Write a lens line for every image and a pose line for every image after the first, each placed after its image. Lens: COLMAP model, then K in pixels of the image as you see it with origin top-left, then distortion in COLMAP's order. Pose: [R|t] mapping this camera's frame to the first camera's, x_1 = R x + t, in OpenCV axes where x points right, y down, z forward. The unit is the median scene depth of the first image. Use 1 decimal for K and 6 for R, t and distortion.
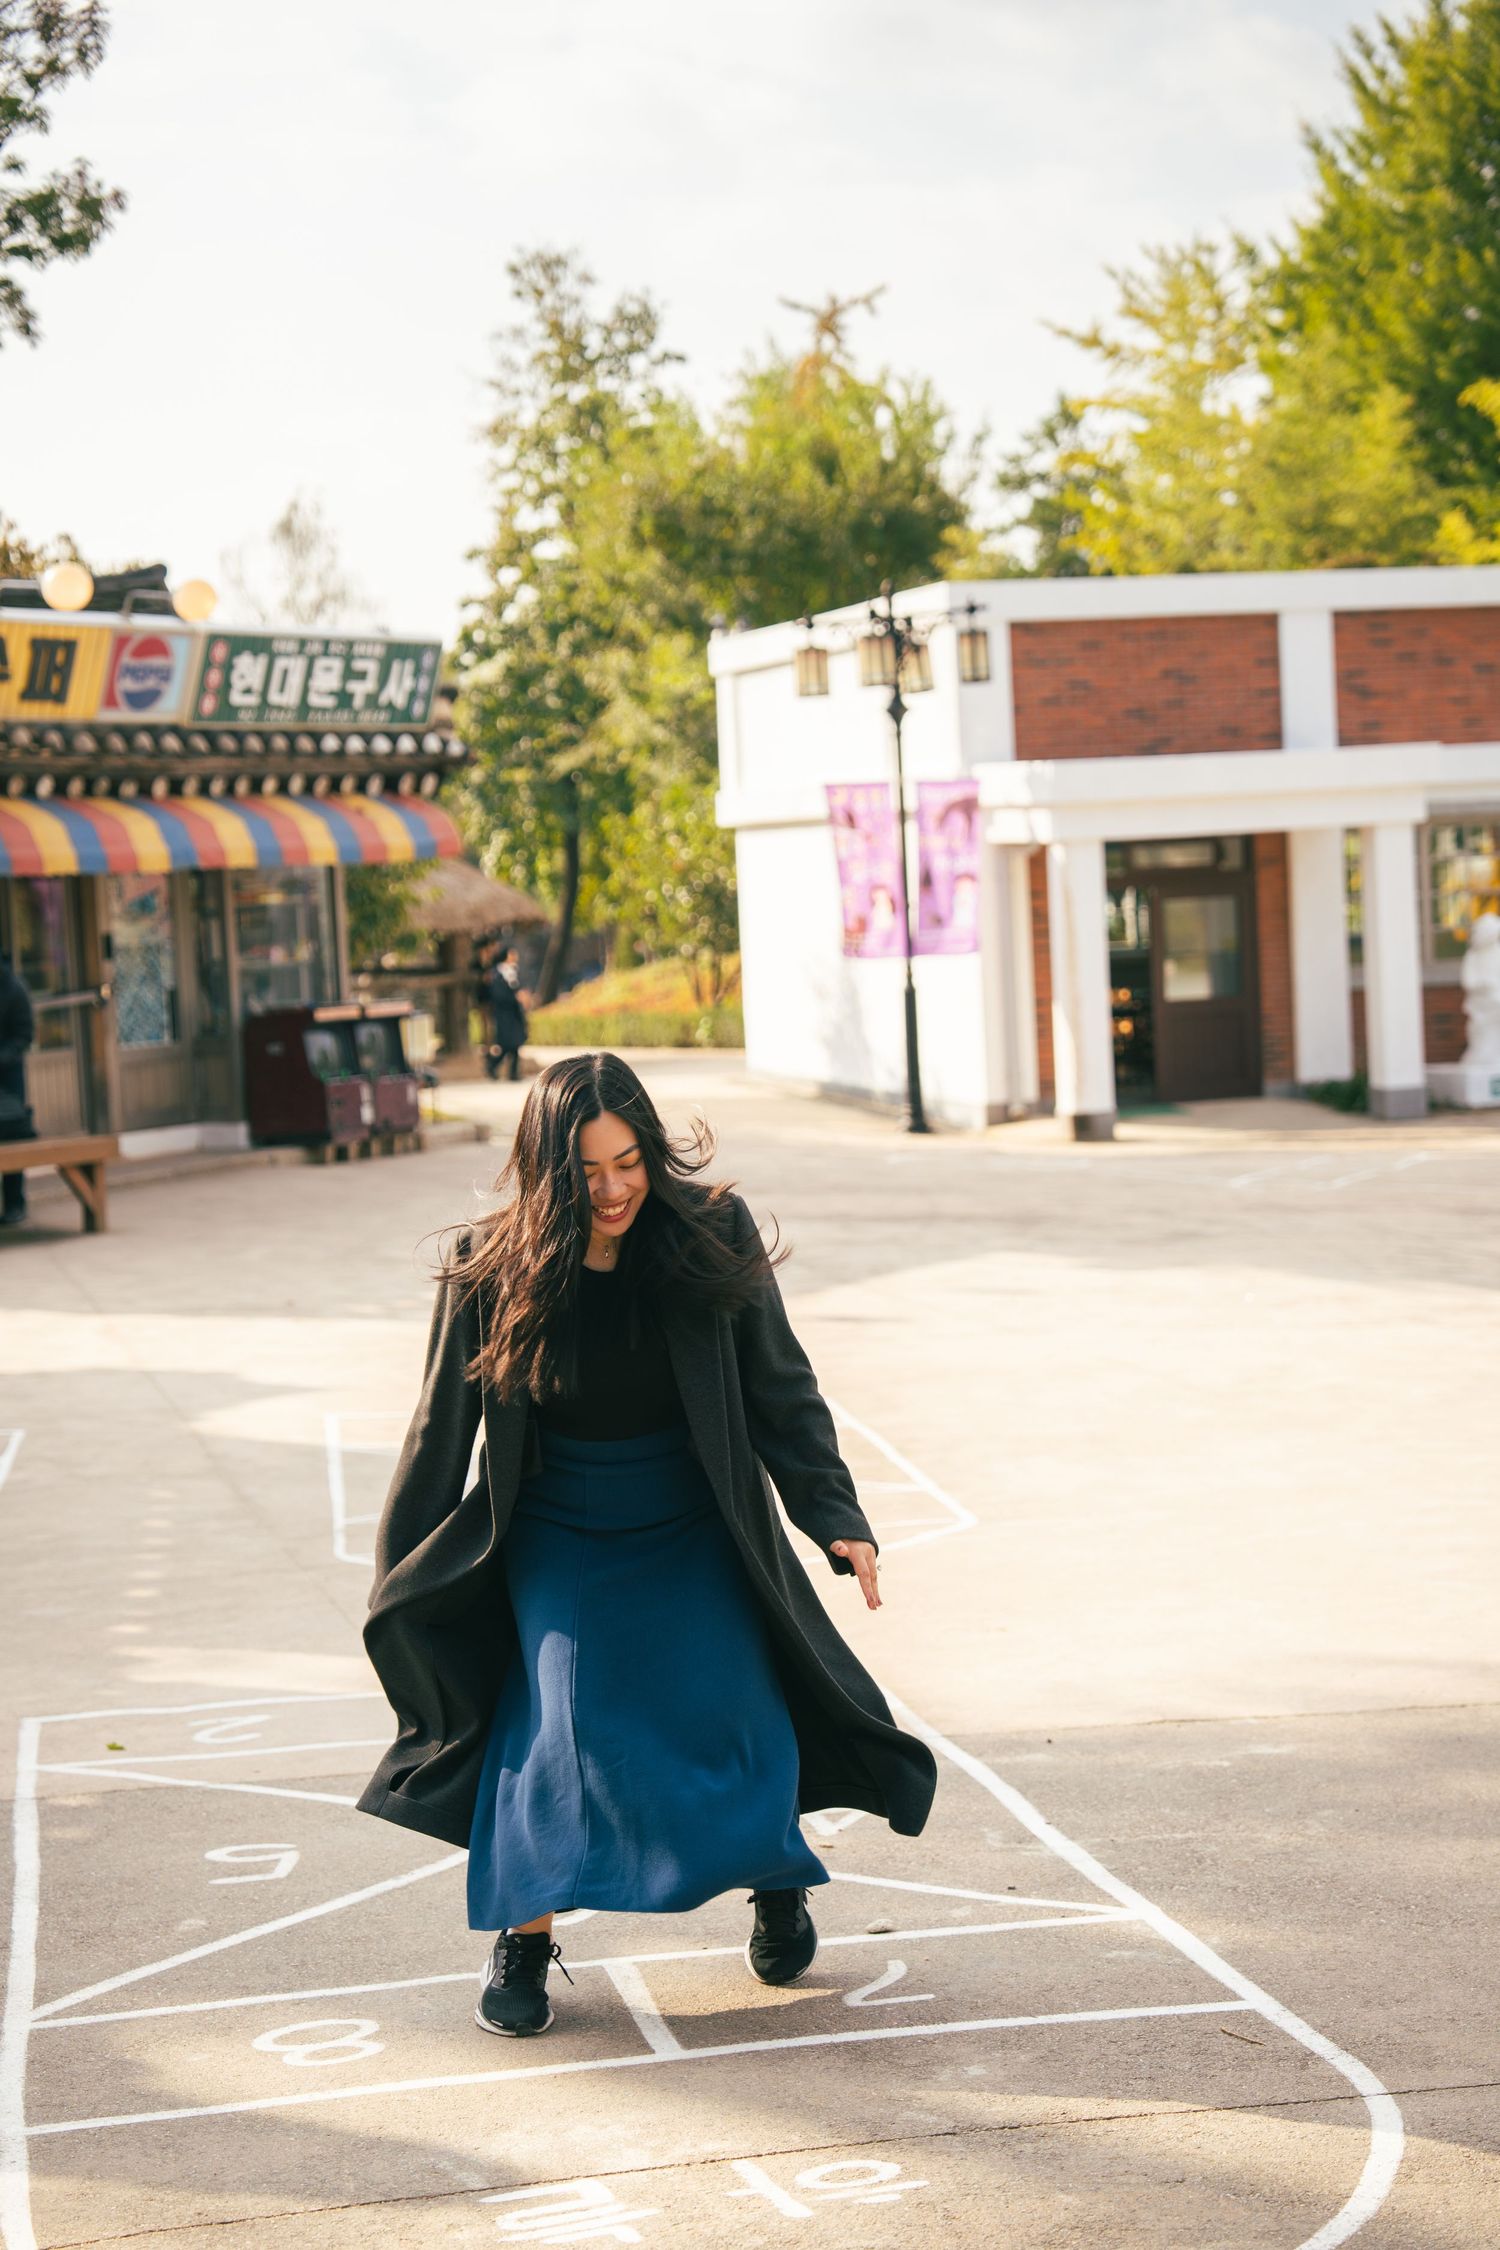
lens RADIAL K [[3805.5, 0, 750.0], [0, 3805.5, 1125.0], [0, 0, 1]] dist [0.172995, -3.996872]
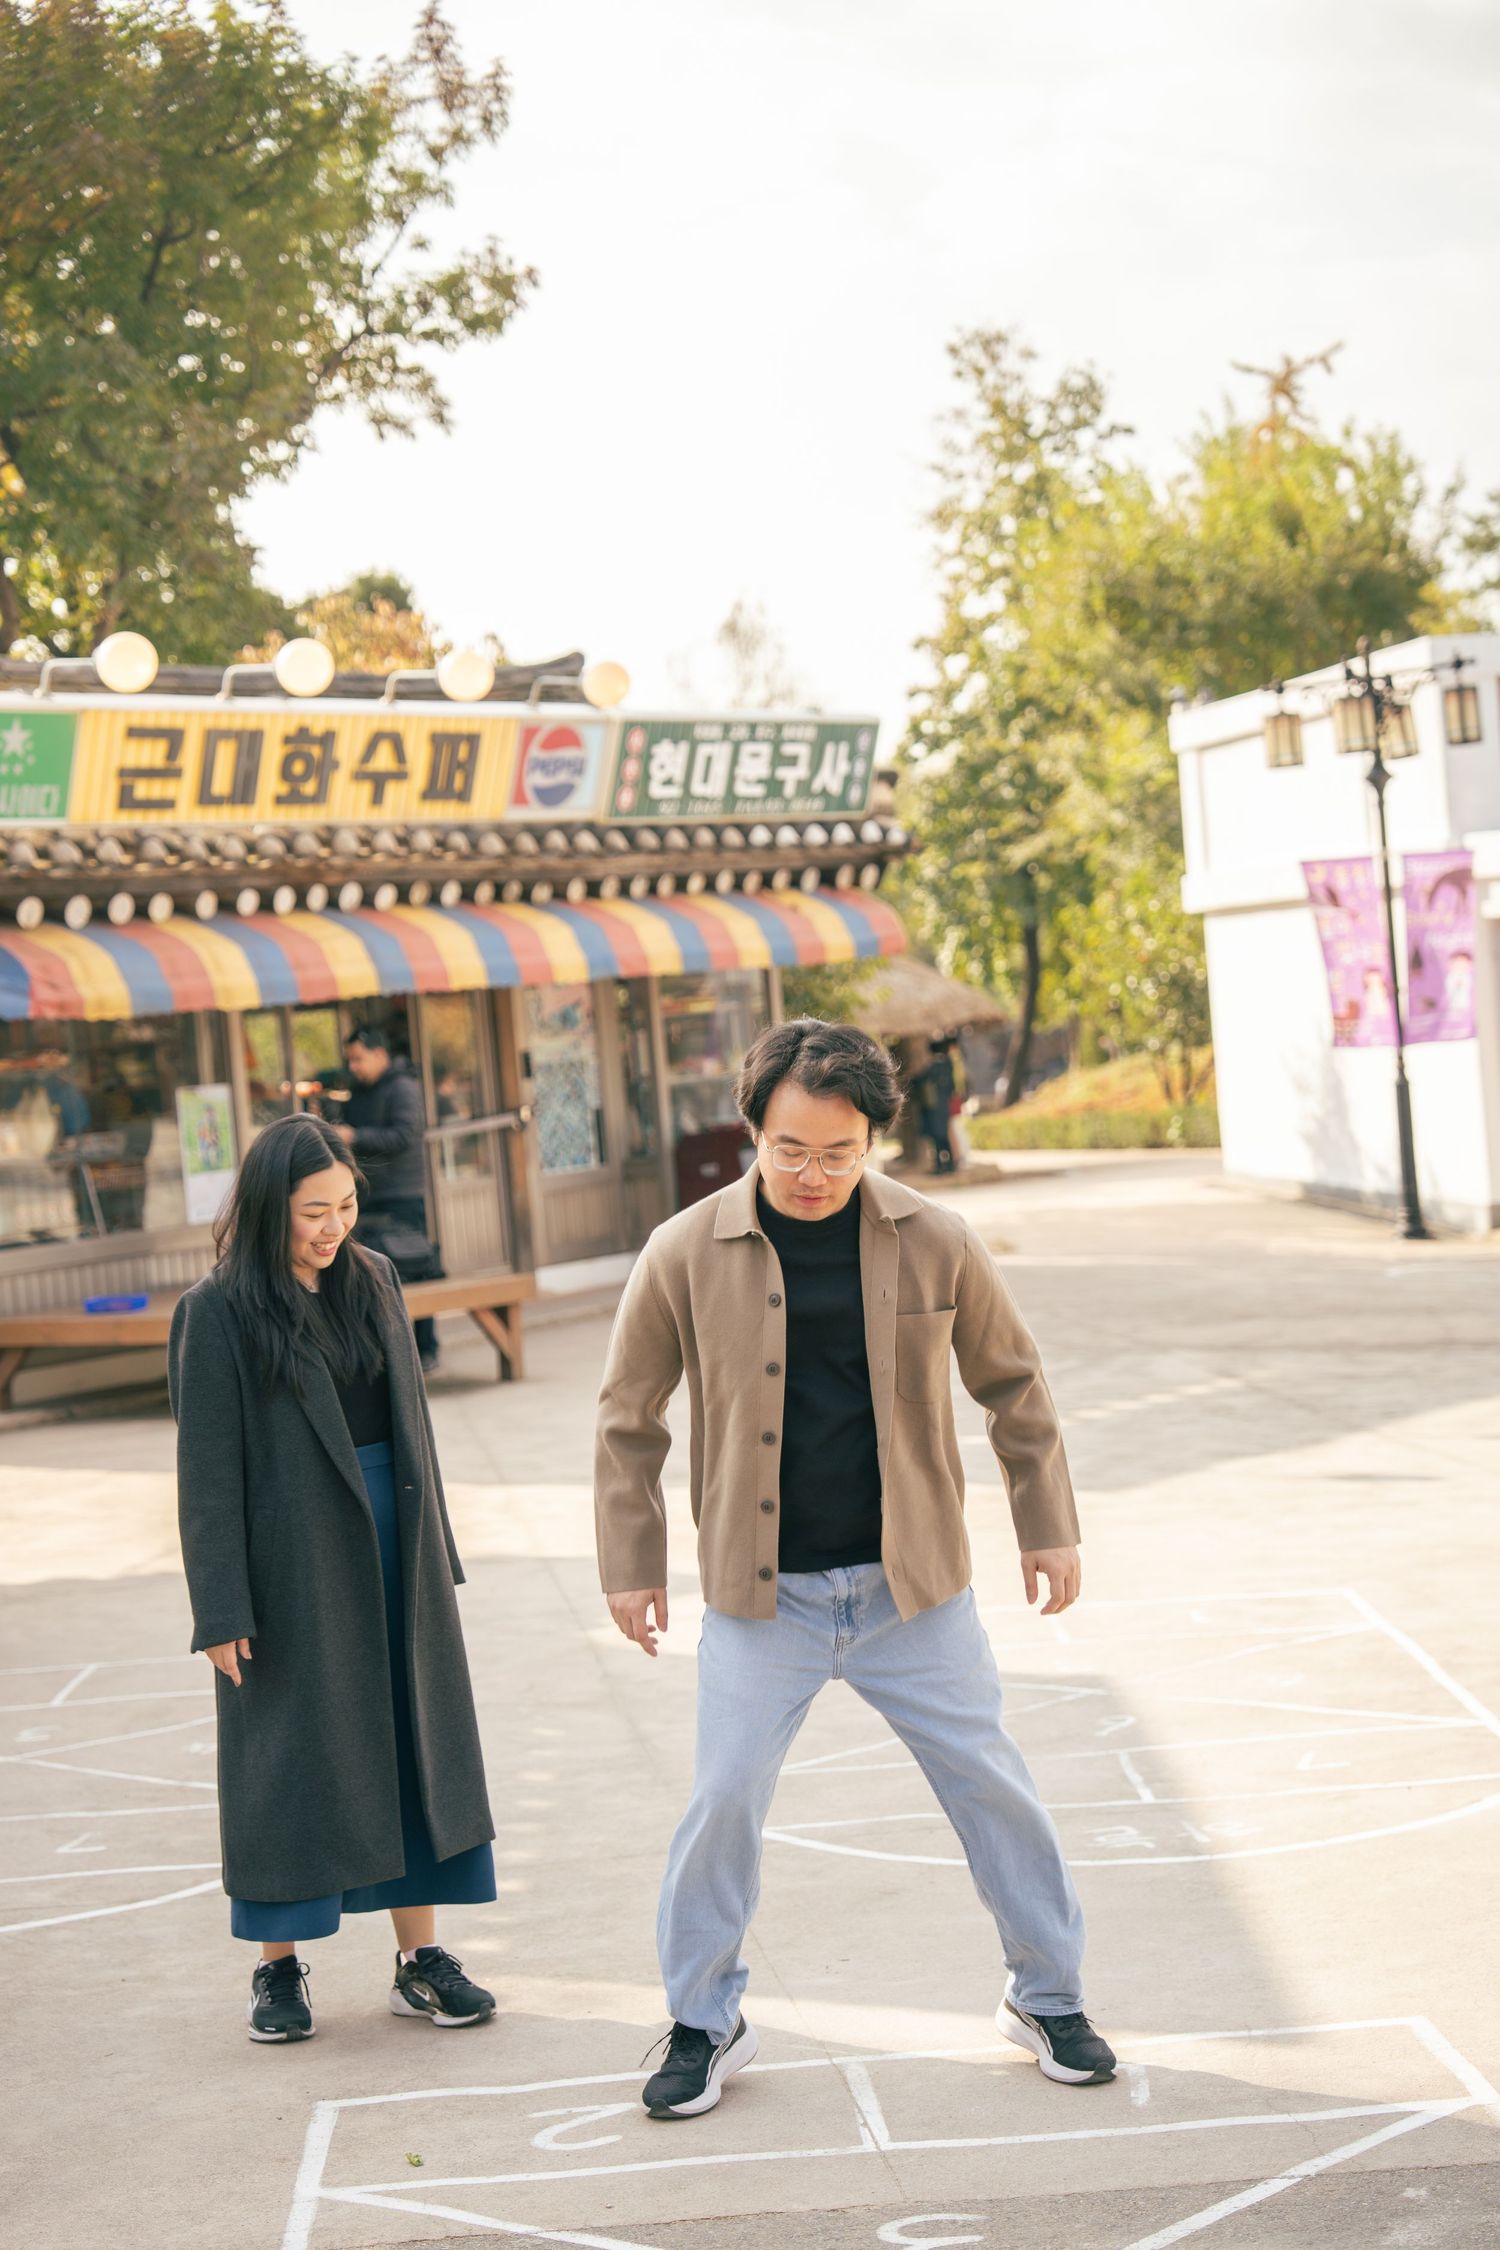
lens RADIAL K [[3869.7, 0, 750.0], [0, 3869.7, 1125.0], [0, 0, 1]] dist [-0.001370, 0.268025]
pose [[0.992222, -0.030672, -0.120643, -0.001473], [0.027494, 0.999232, -0.027917, -0.003129], [0.121406, 0.024383, 0.992303, 0.052864]]
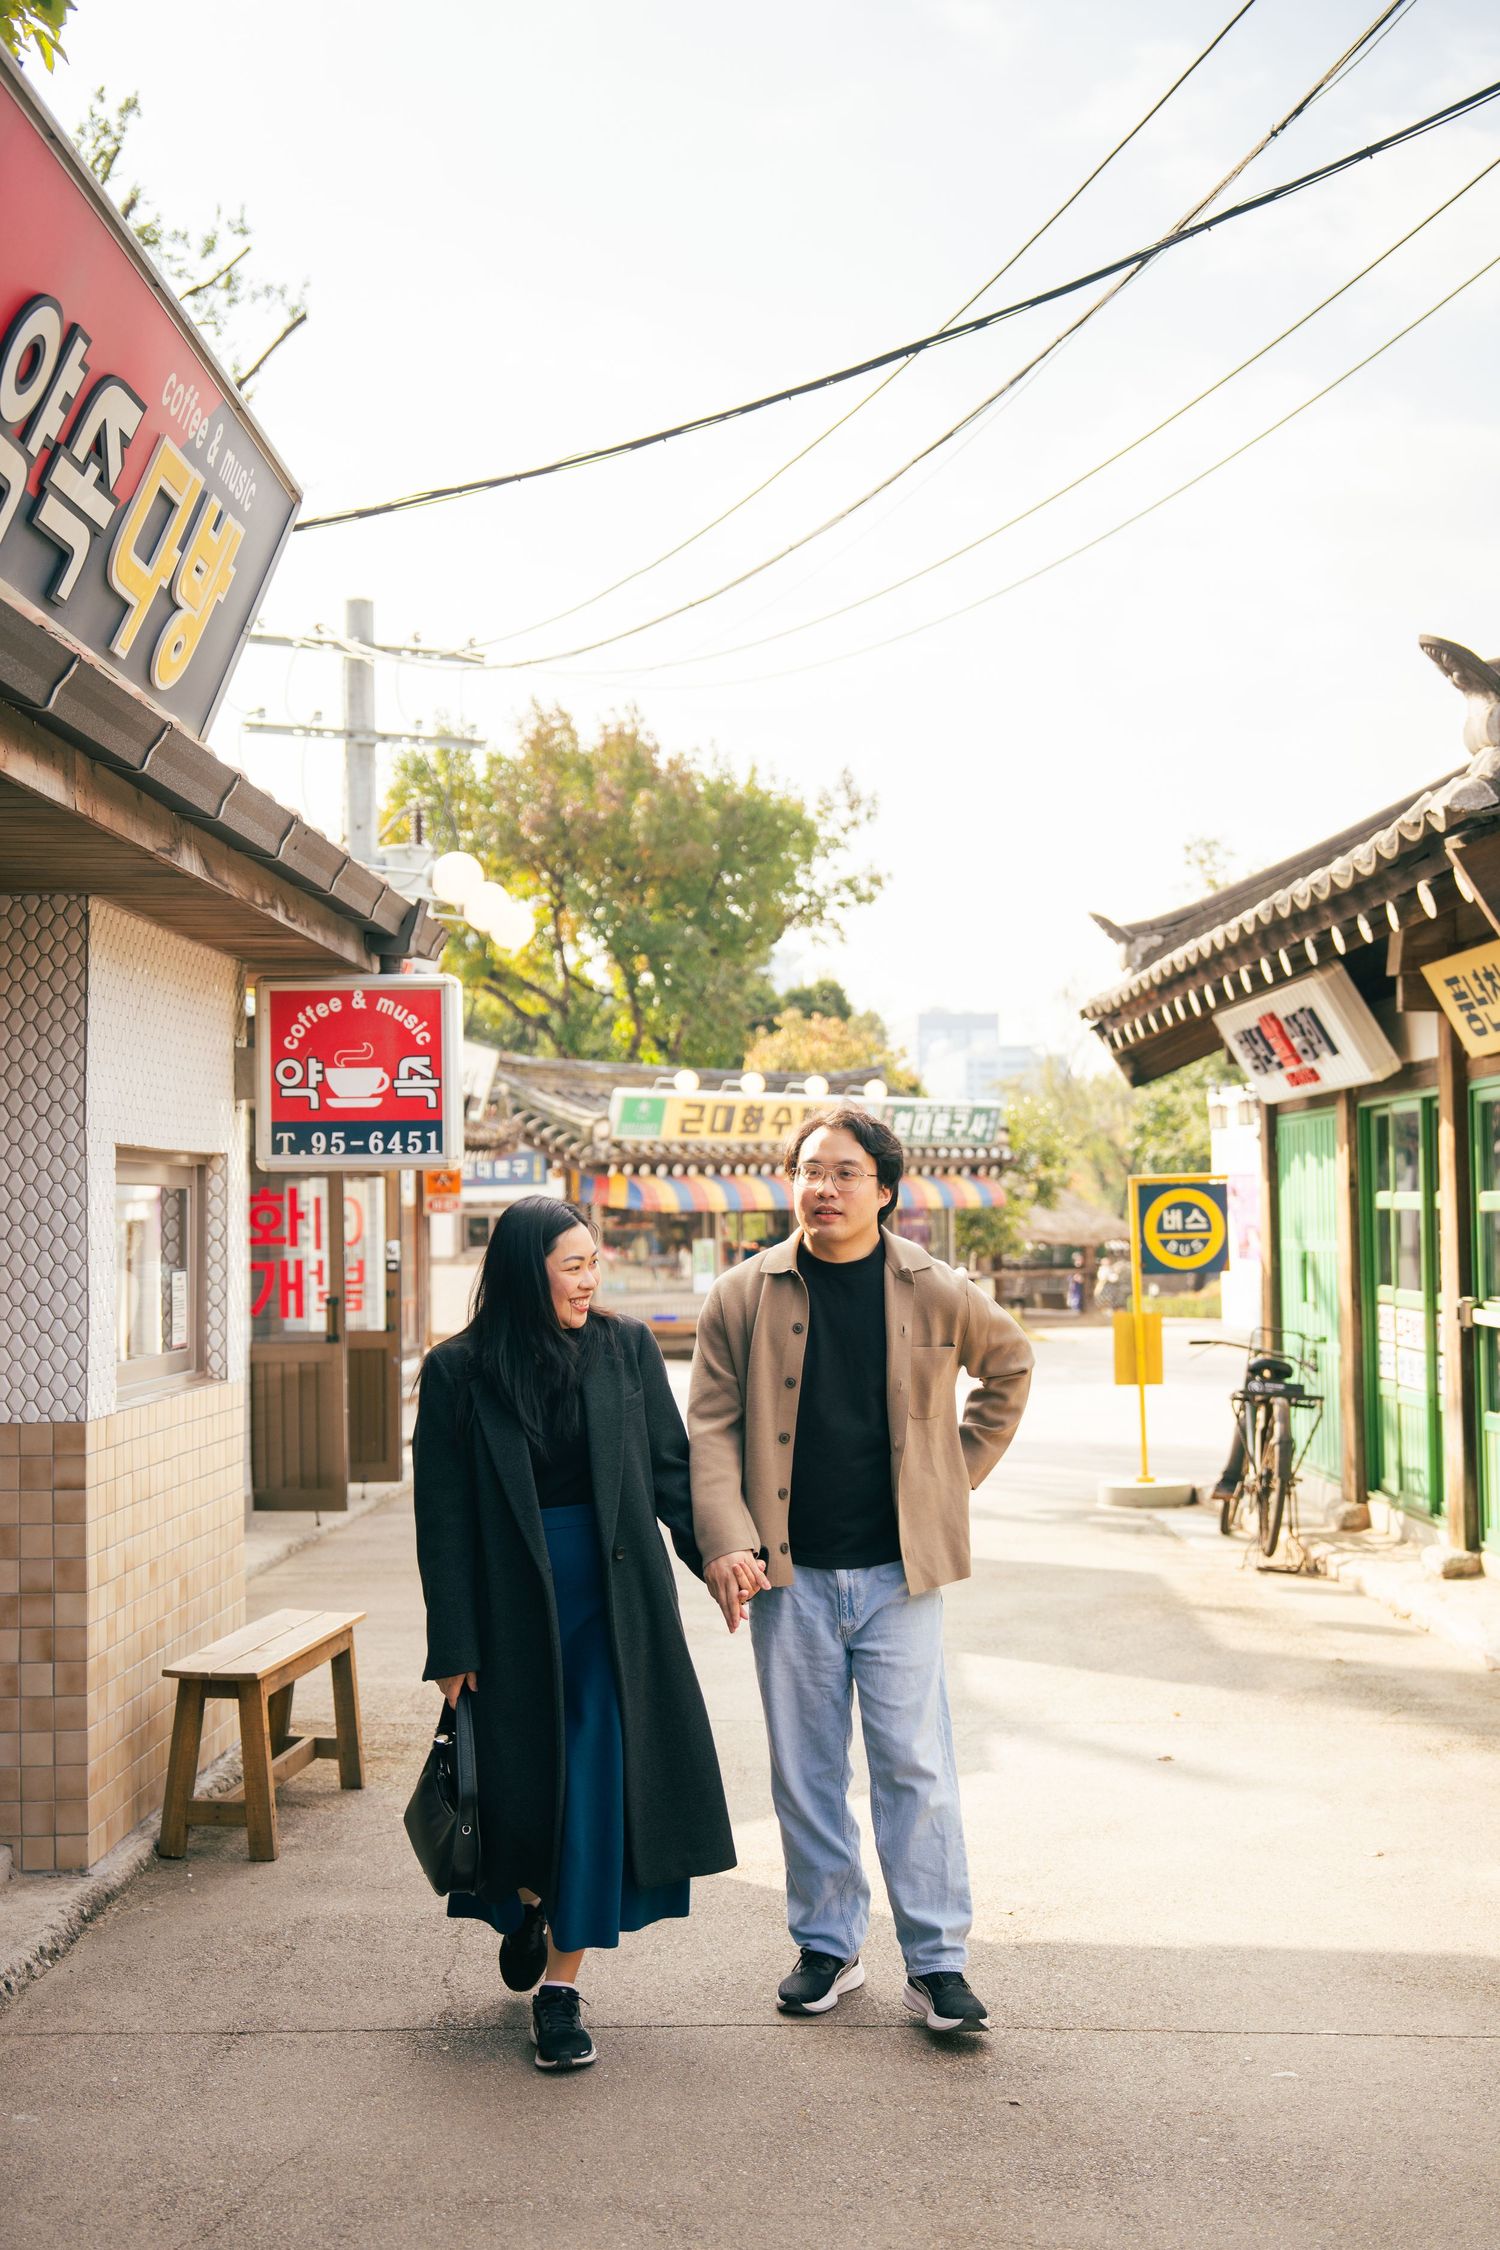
lens RADIAL K [[2597.4, 0, 750.0], [0, 2597.4, 1125.0], [0, 0, 1]] dist [-0.000229, -0.000155]
pose [[0.967685, 0.023674, -0.251048, 0.110248], [-0.048042, 0.994656, -0.091387, 0.018562], [0.247543, 0.100494, 0.963651, -0.331140]]
